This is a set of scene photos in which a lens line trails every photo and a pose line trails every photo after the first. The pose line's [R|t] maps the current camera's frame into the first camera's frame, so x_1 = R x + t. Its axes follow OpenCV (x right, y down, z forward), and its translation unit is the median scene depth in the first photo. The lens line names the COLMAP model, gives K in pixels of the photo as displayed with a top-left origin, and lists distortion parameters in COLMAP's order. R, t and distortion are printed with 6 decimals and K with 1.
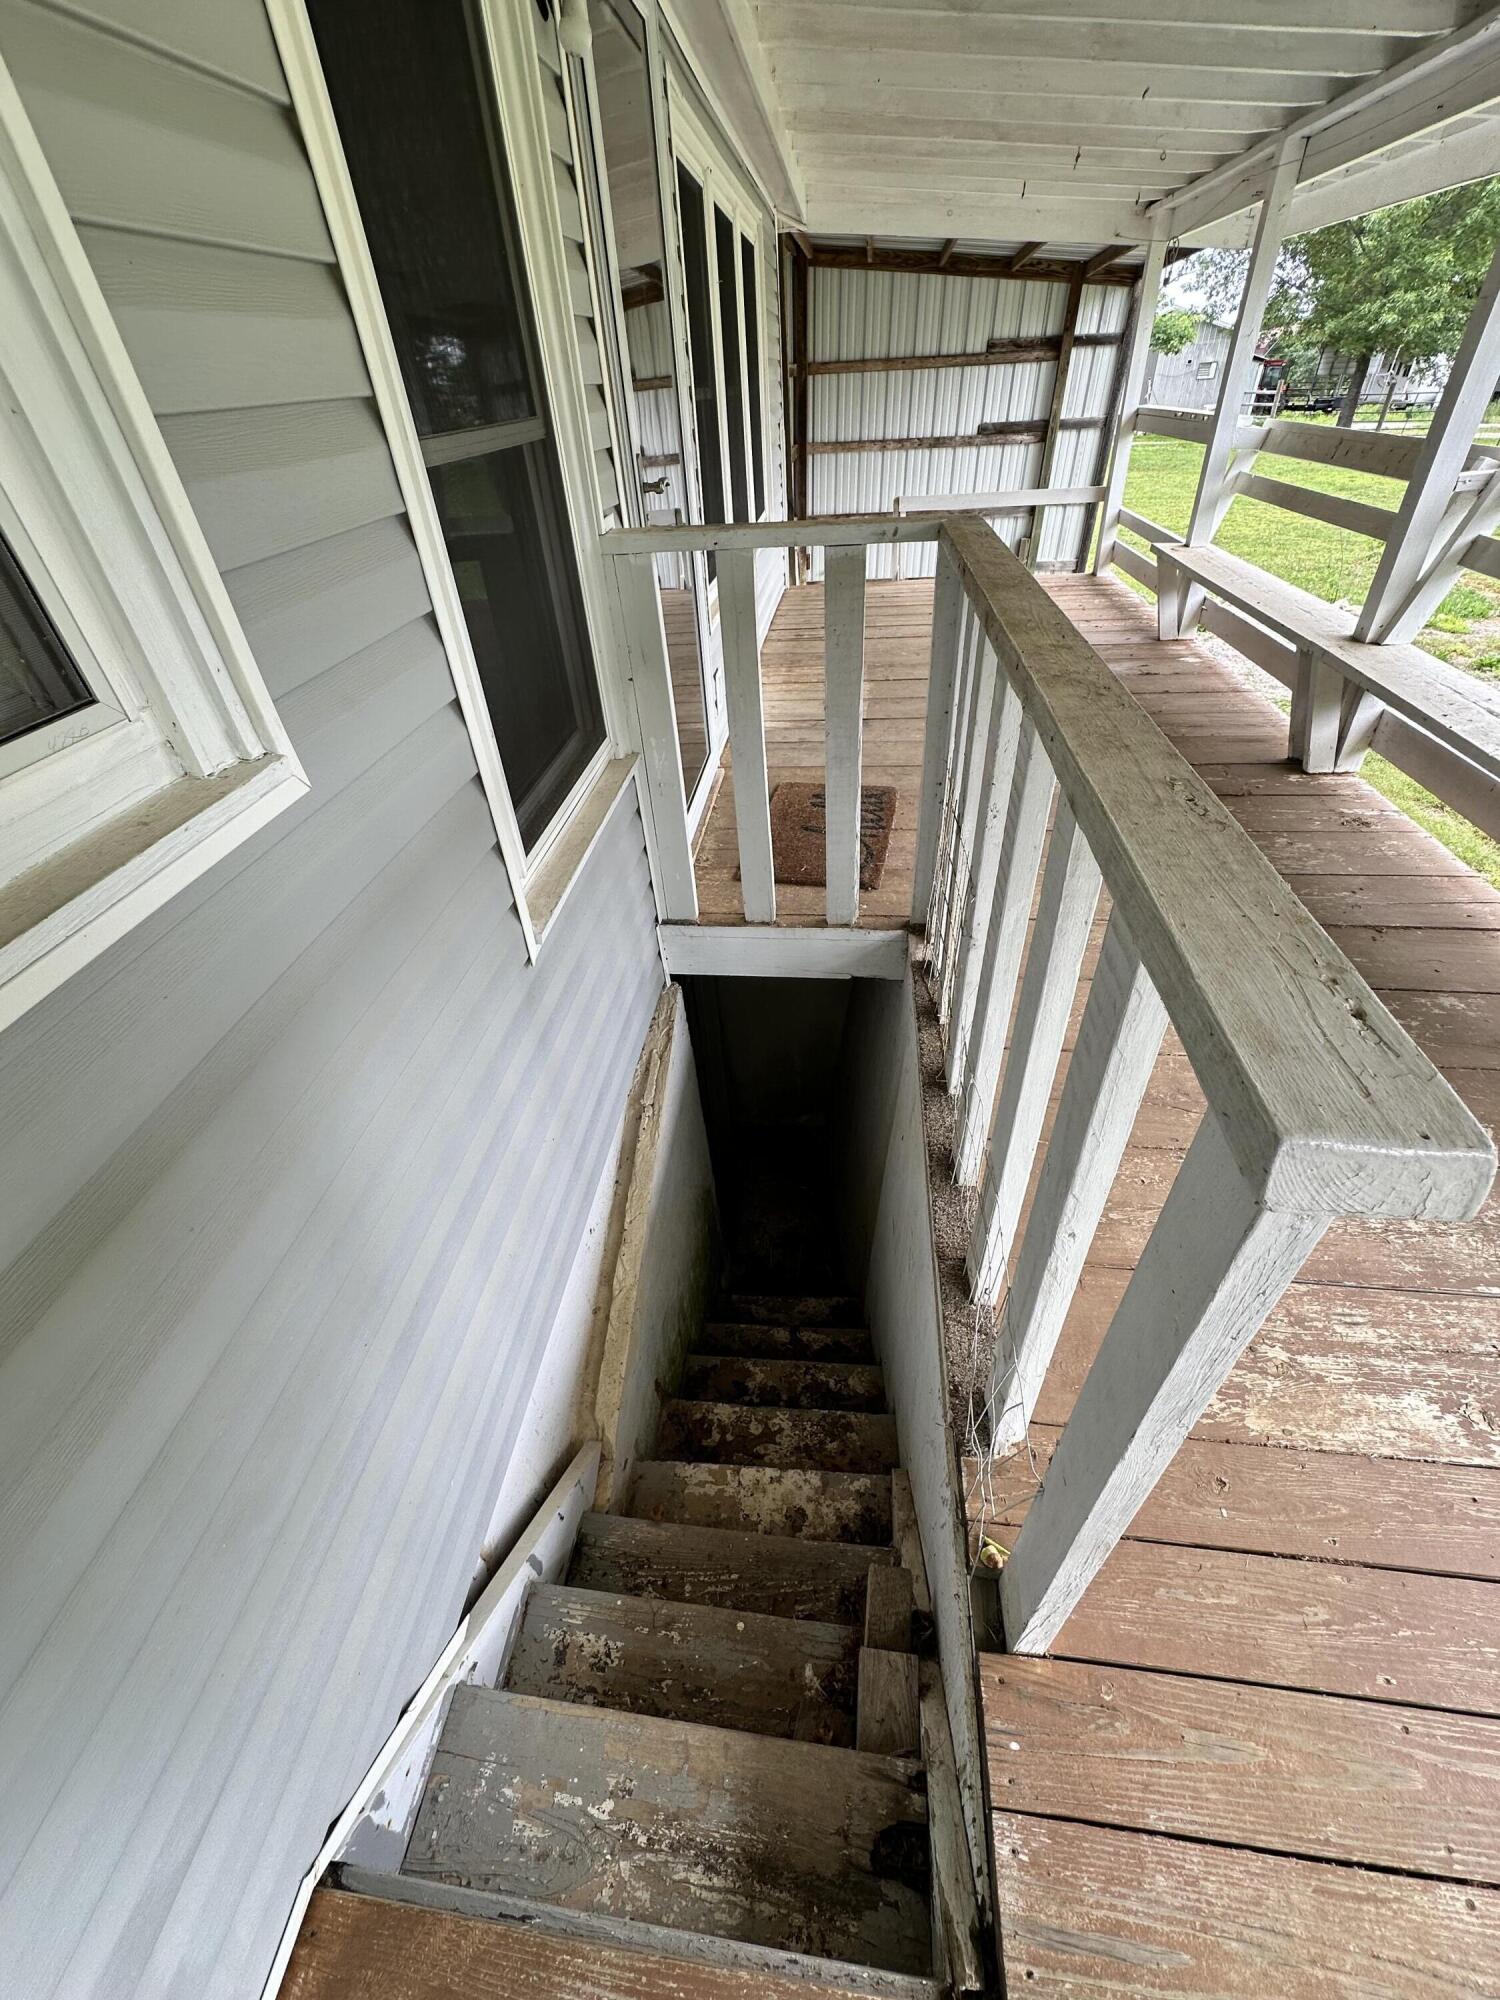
lens RADIAL K [[795.4, 0, 748.4], [0, 795.4, 998.1], [0, 0, 1]] dist [-0.005590, 0.001241]
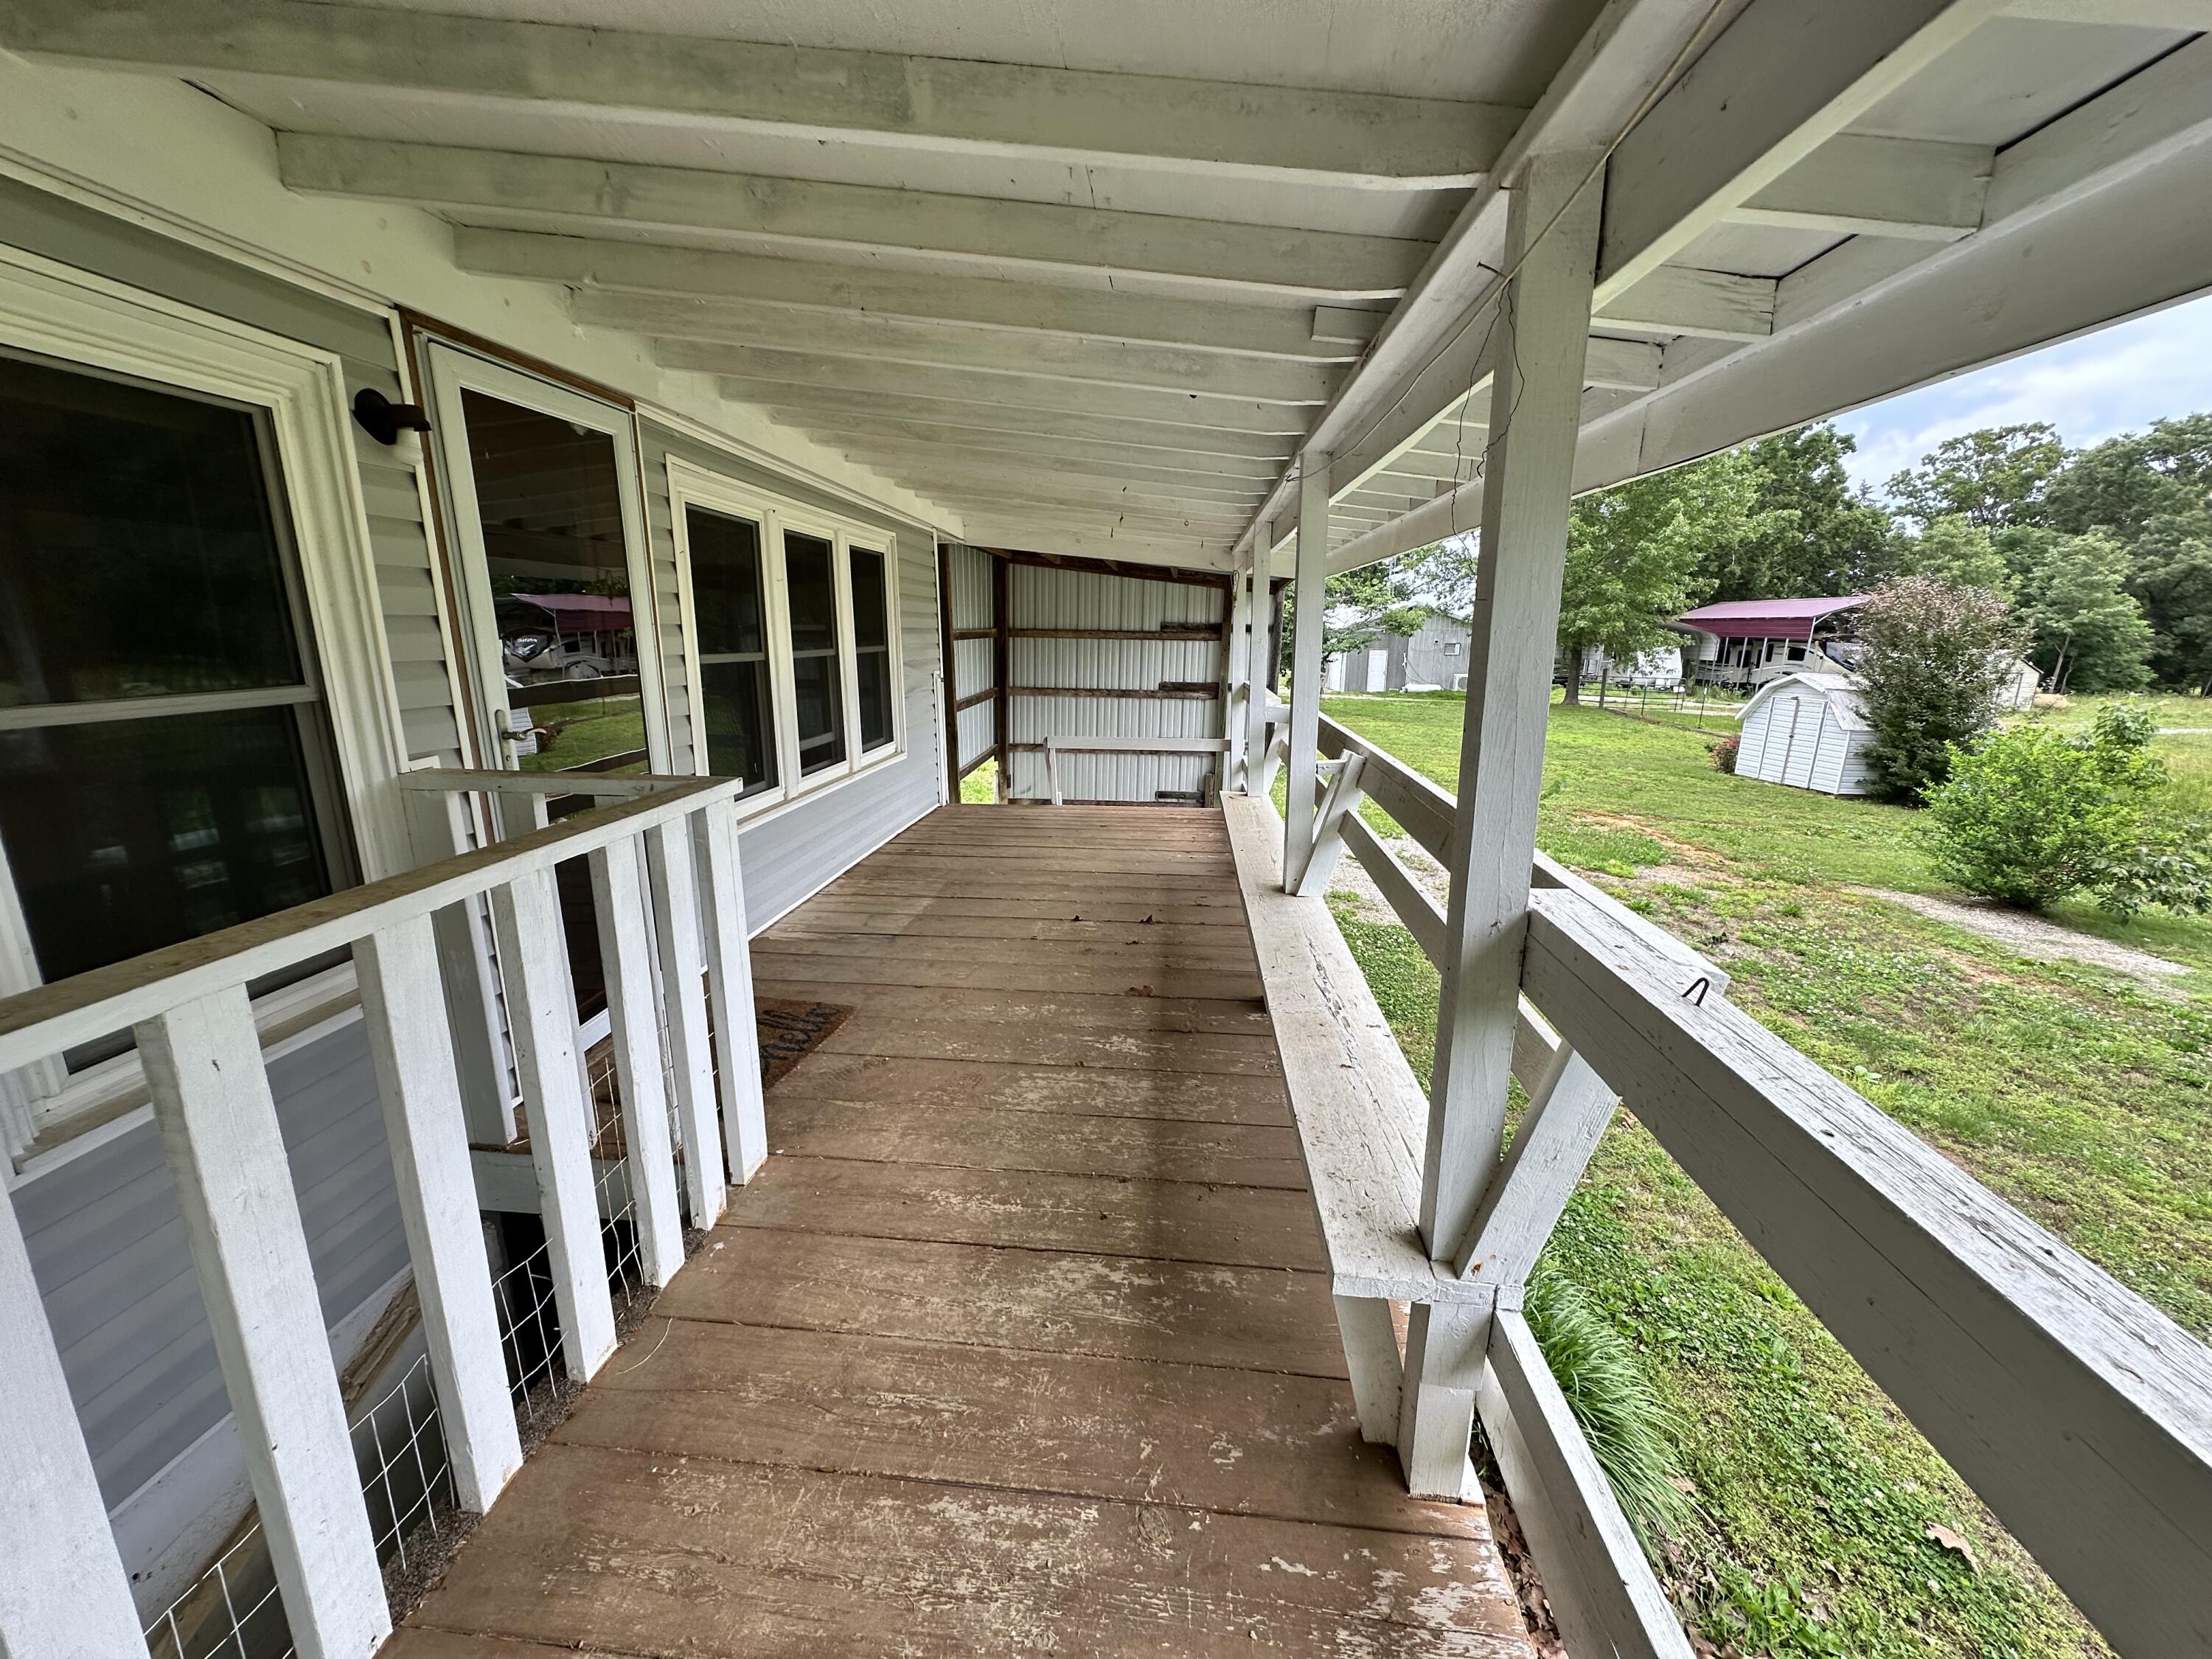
lens RADIAL K [[879.7, 0, 1105.7], [0, 879.7, 822.7], [0, 0, 1]] dist [-0.005590, 0.001241]
pose [[0.997626, 0.055933, 0.040171, 0.180884], [-0.033203, 0.901750, -0.430980, -0.007107], [-0.060331, 0.428623, 0.901467, -0.031021]]
